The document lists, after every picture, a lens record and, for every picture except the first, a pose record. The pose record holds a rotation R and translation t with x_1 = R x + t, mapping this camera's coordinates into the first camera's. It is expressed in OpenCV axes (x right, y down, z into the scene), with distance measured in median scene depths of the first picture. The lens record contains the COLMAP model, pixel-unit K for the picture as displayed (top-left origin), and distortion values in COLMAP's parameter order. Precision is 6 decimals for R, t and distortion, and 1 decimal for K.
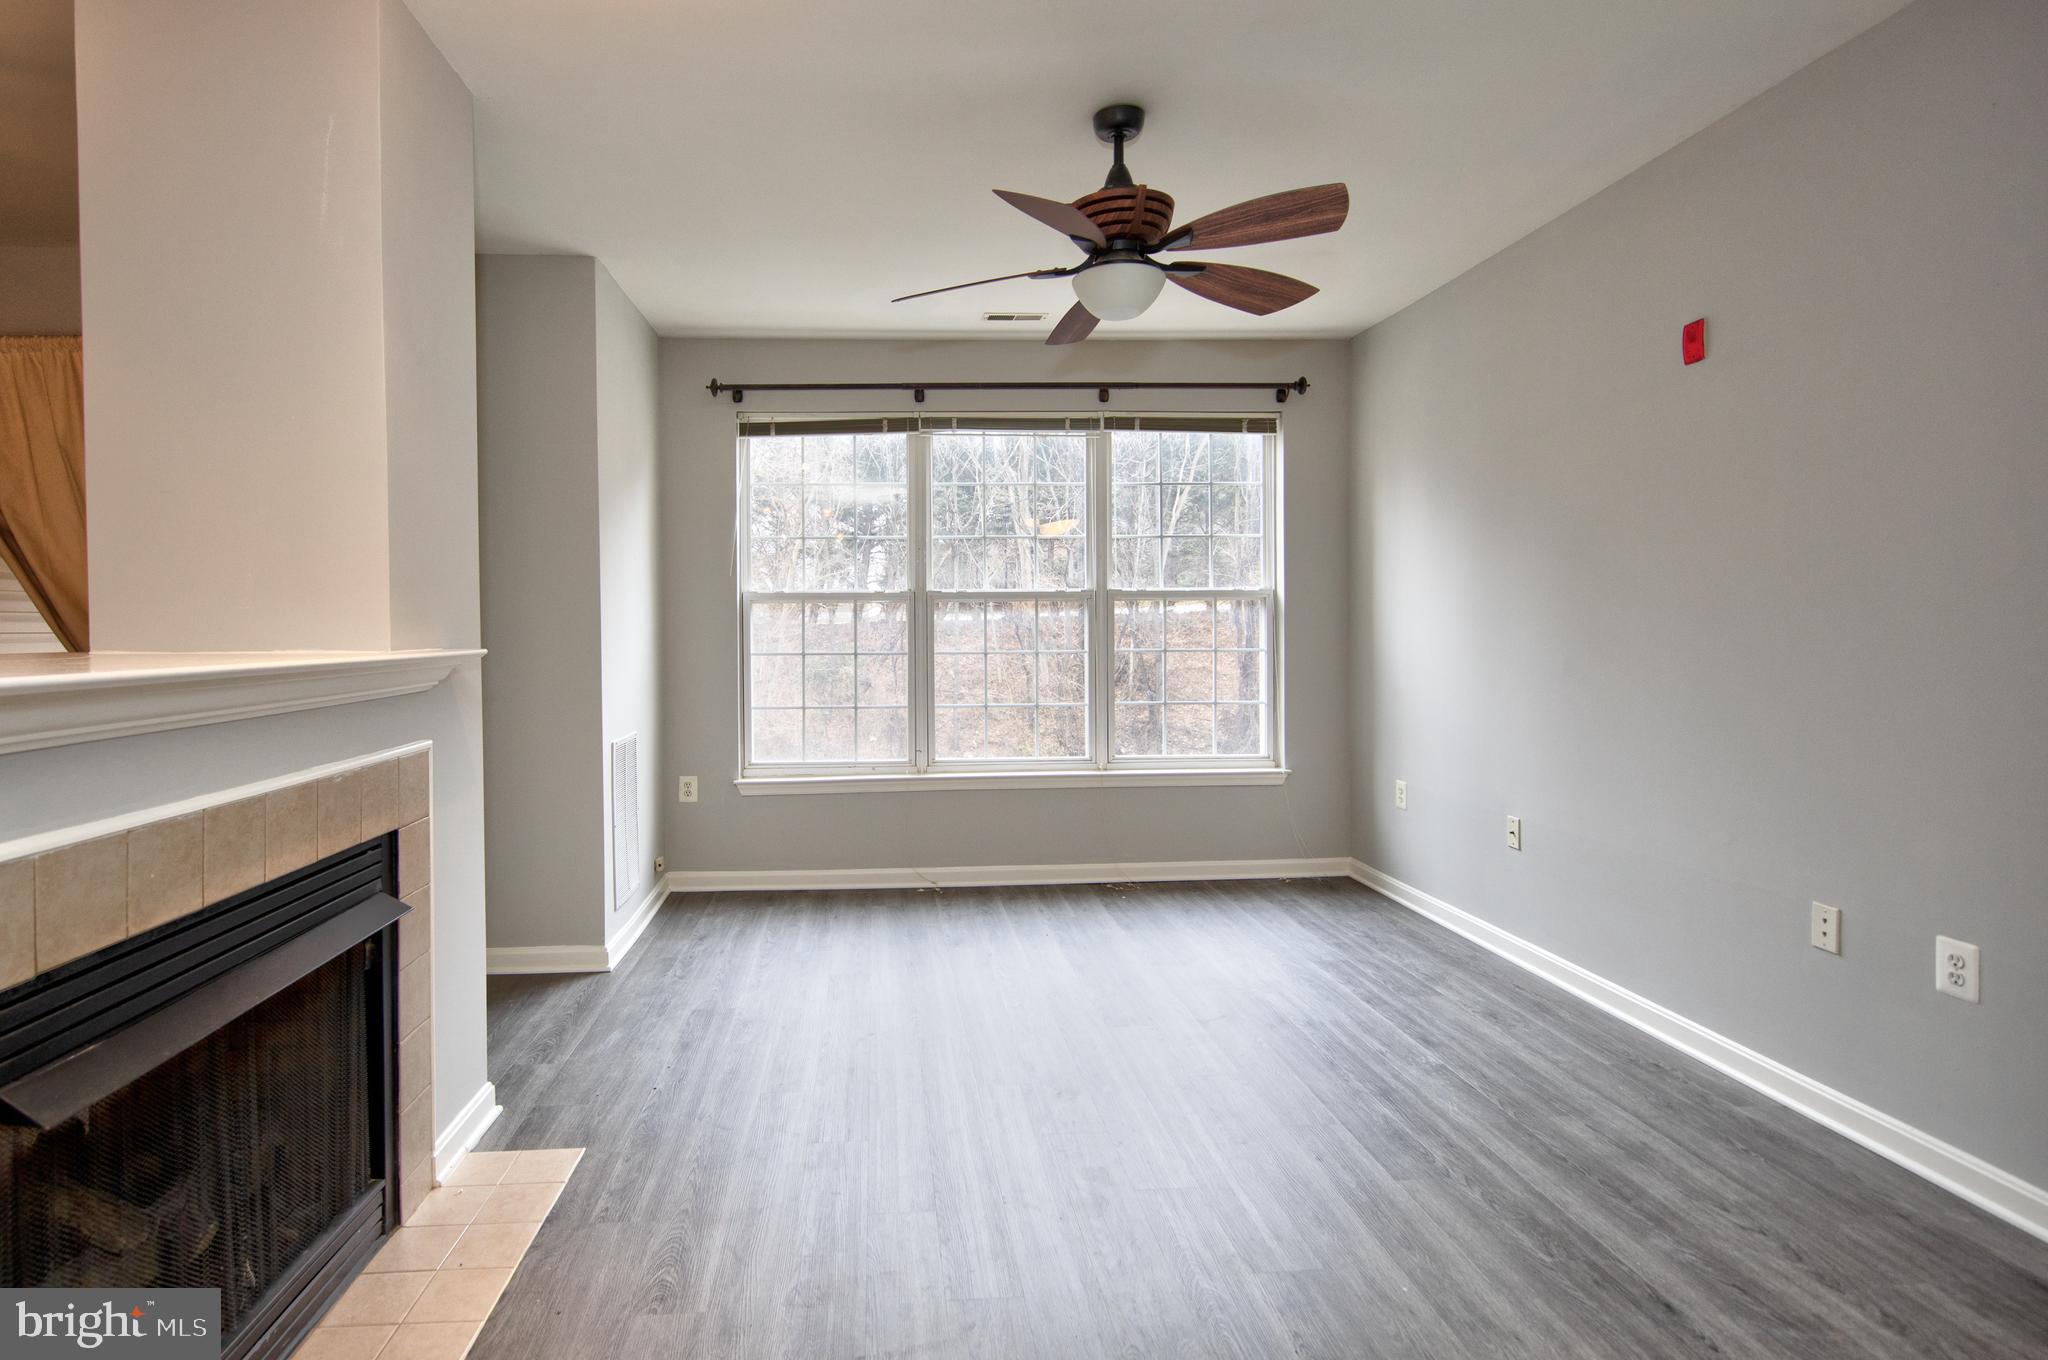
lens RADIAL K [[1014.0, 0, 931.2], [0, 1014.0, 643.5], [0, 0, 1]] dist [0.019037, -0.009430]
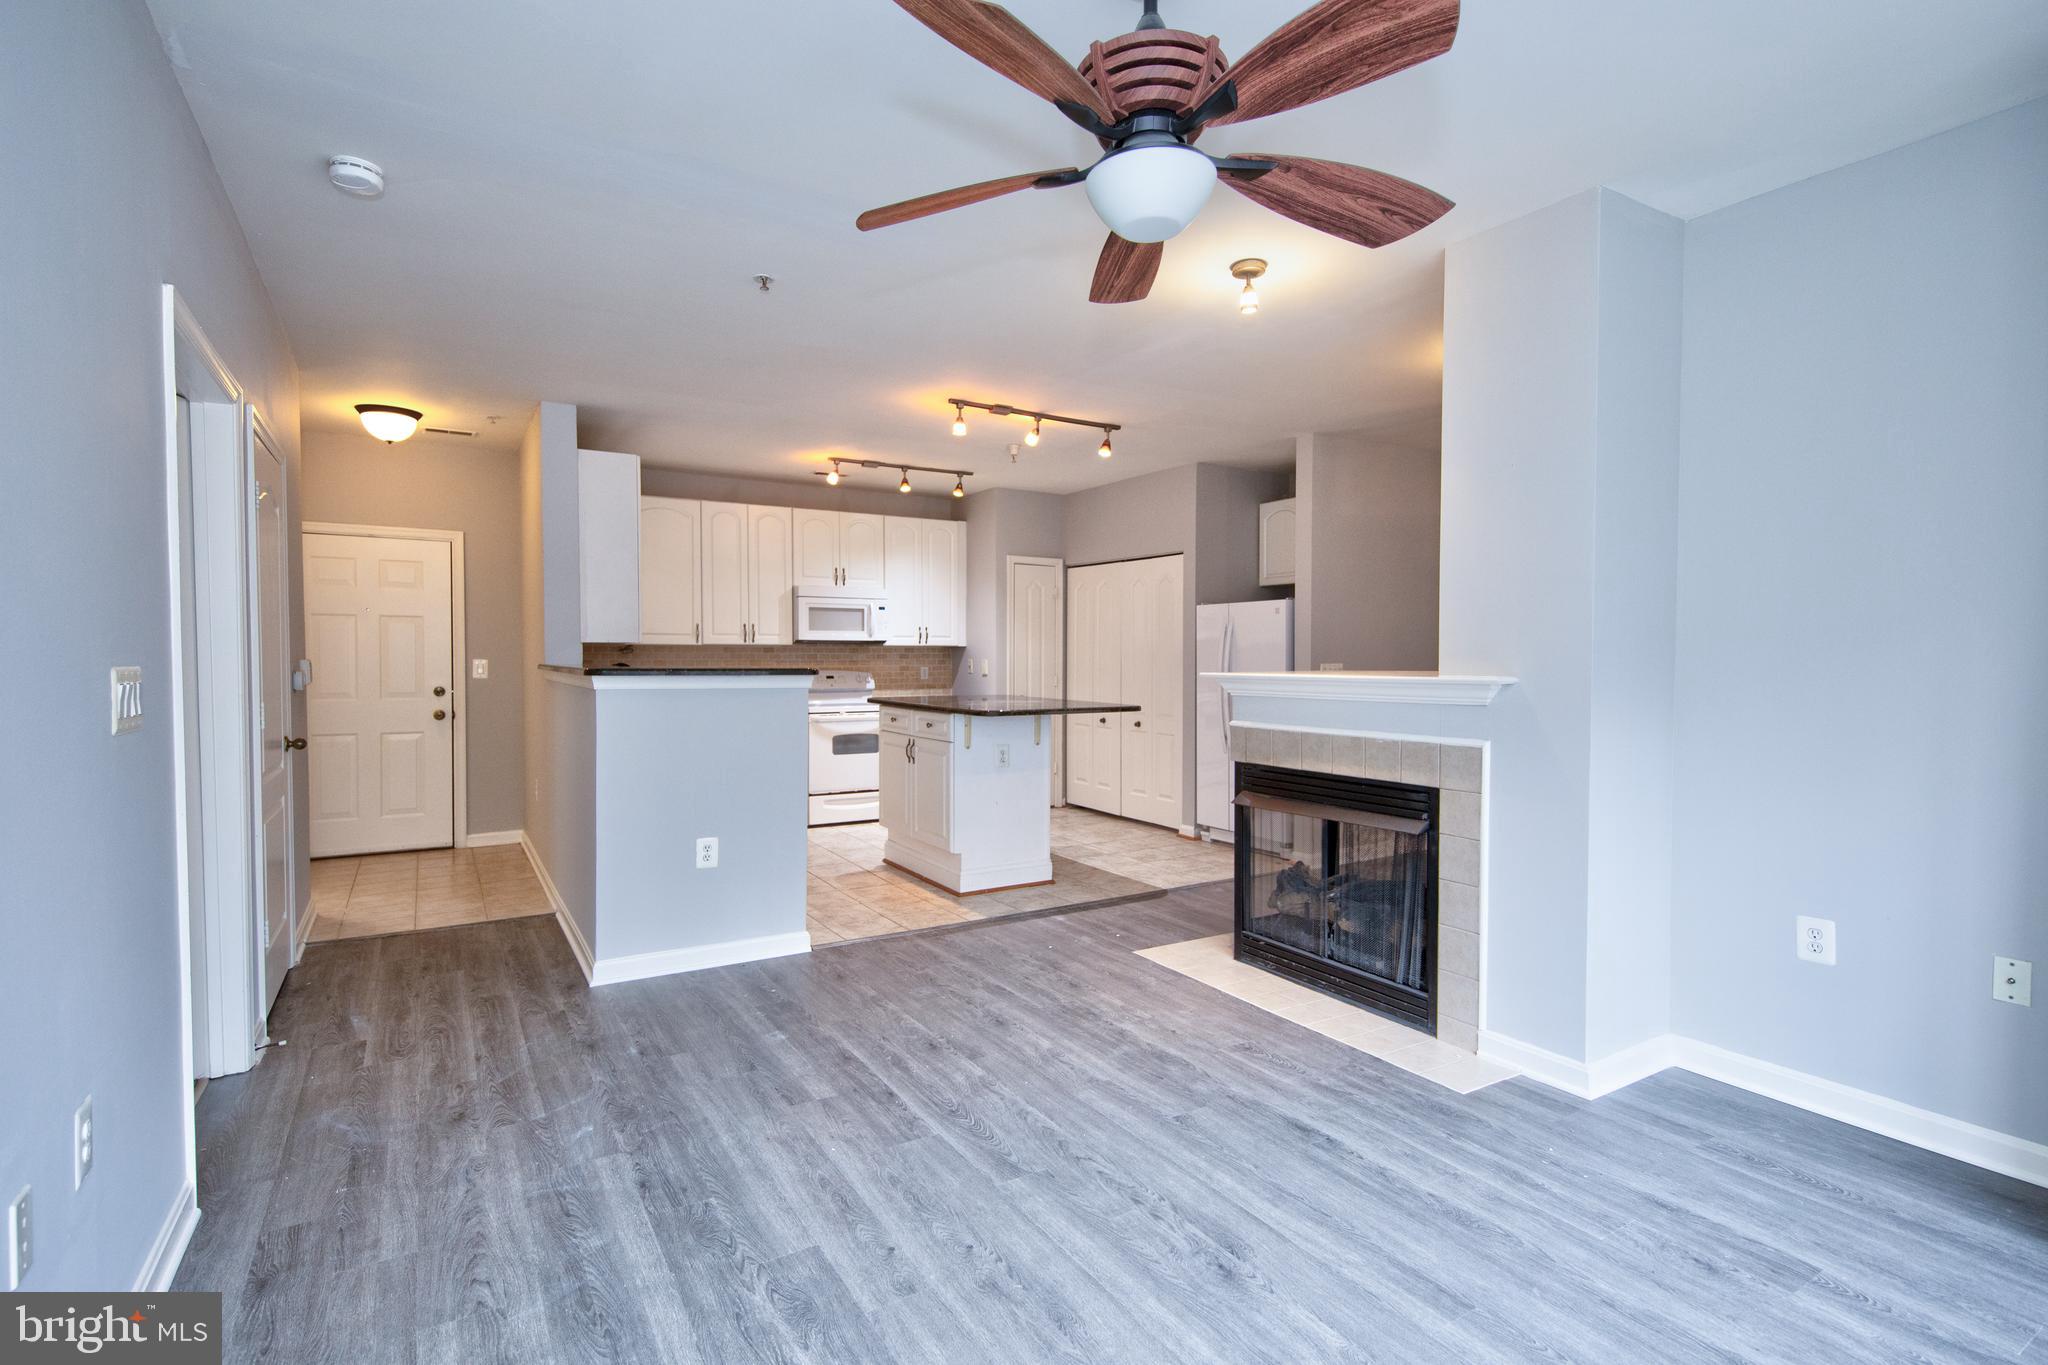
lens RADIAL K [[968.4, 0, 1023.1], [0, 968.4, 678.1], [0, 0, 1]] dist [0.015993, -0.000603]
pose [[-0.877711, 0.020089, -0.478769, 0.436575], [-0.000355, 0.999093, 0.042573, -0.030606], [0.479190, 0.037536, -0.876908, 1.150337]]
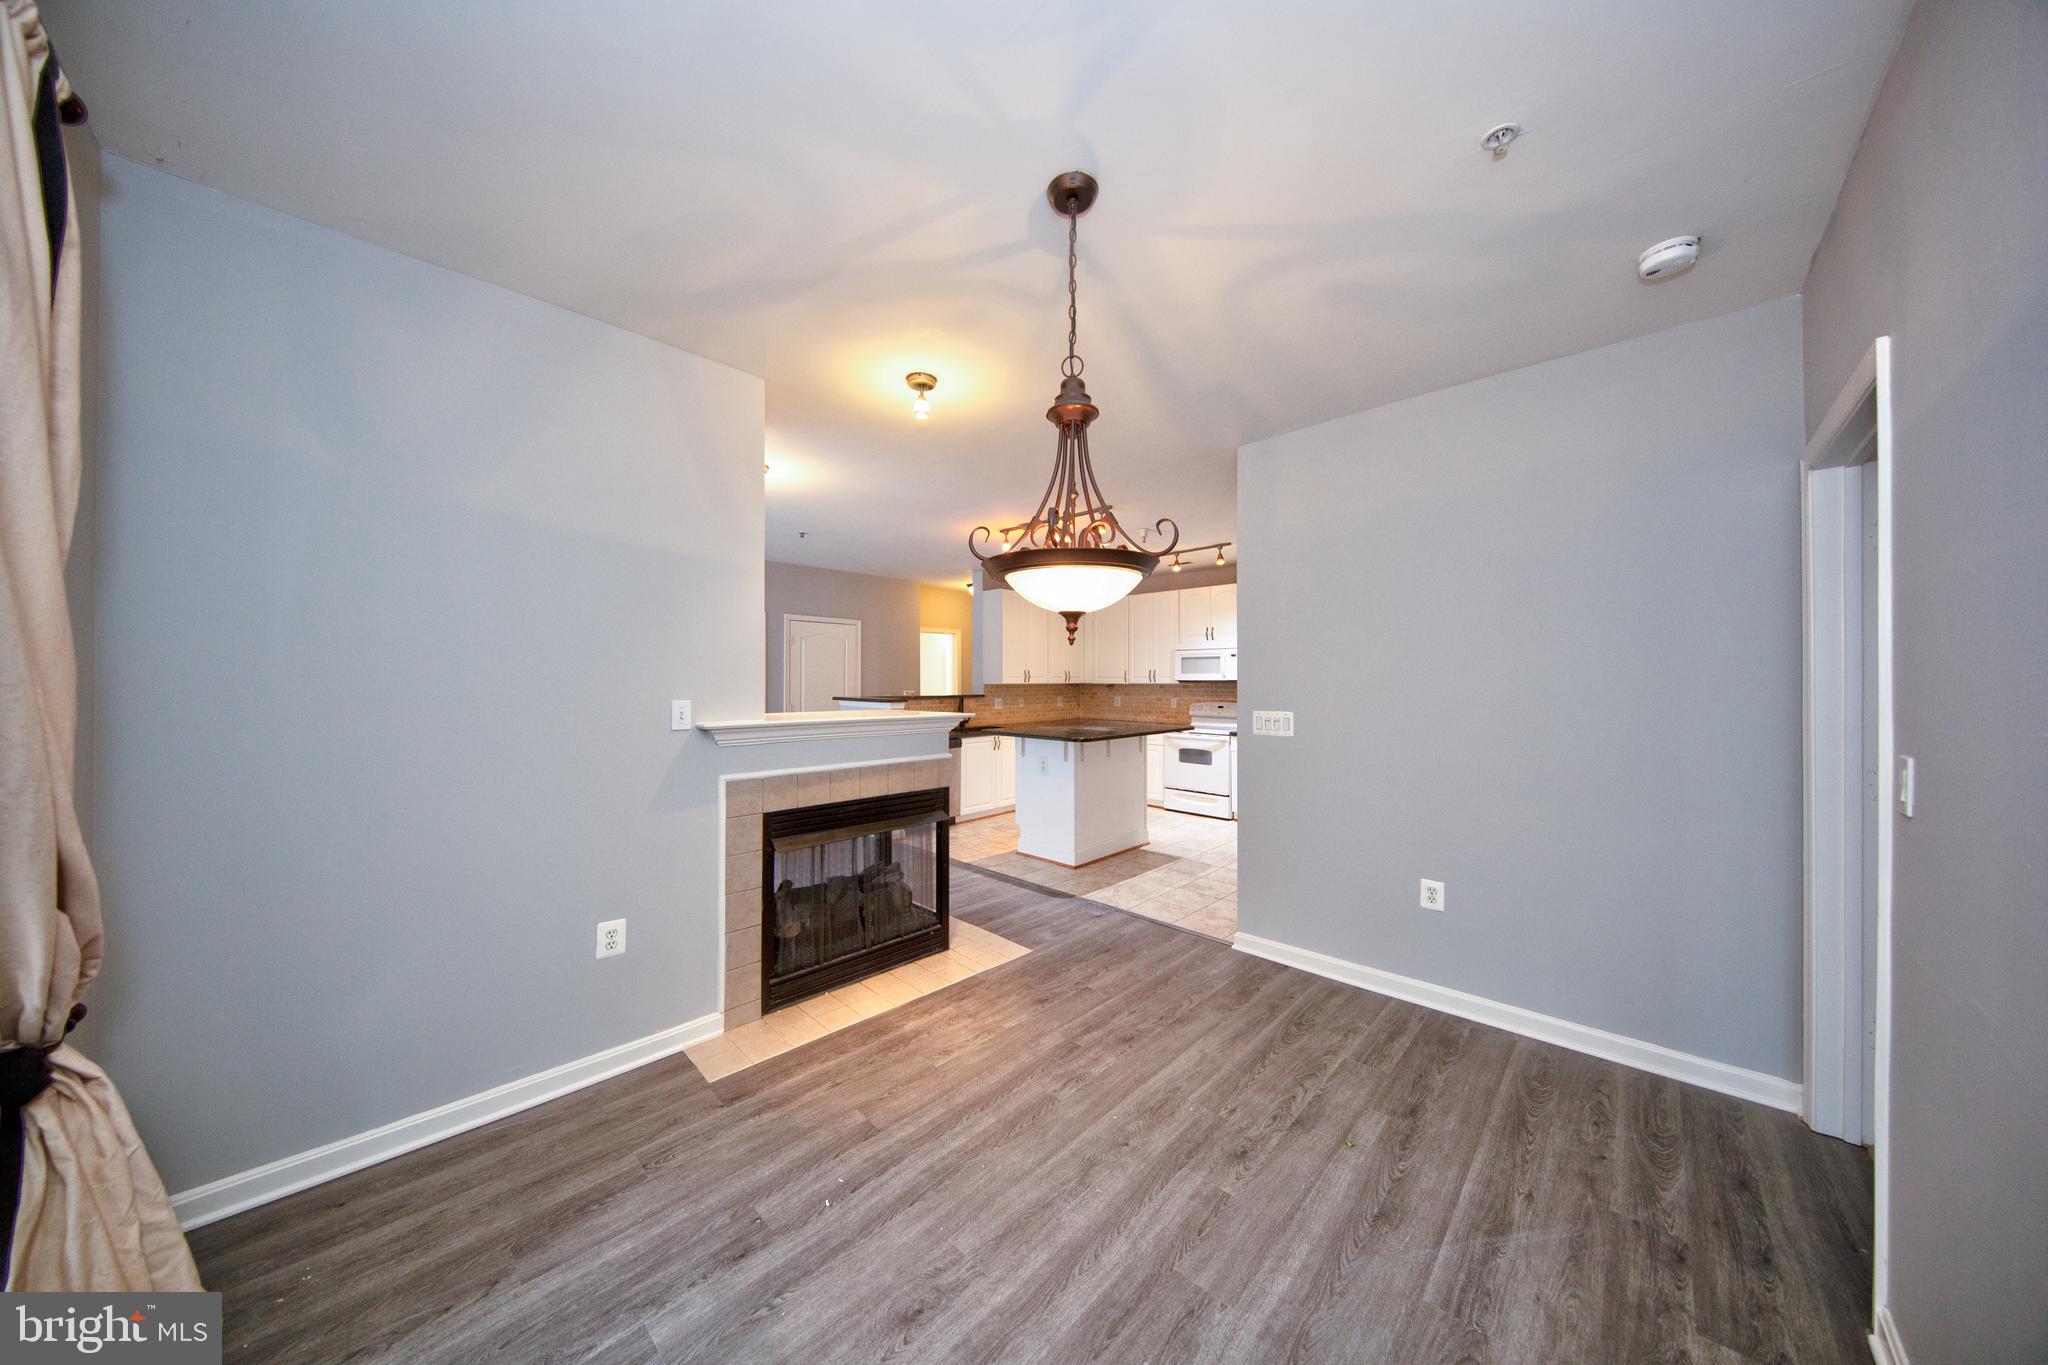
lens RADIAL K [[643.8, 0, 1016.8], [0, 643.8, 677.6], [0, 0, 1]] dist [0.005667, -0.004745]
pose [[-0.677019, 0.012329, 0.735863, -1.171885], [0.016043, 0.999869, -0.001992, -0.035844], [-0.735791, 0.010457, -0.677128, 0.837005]]
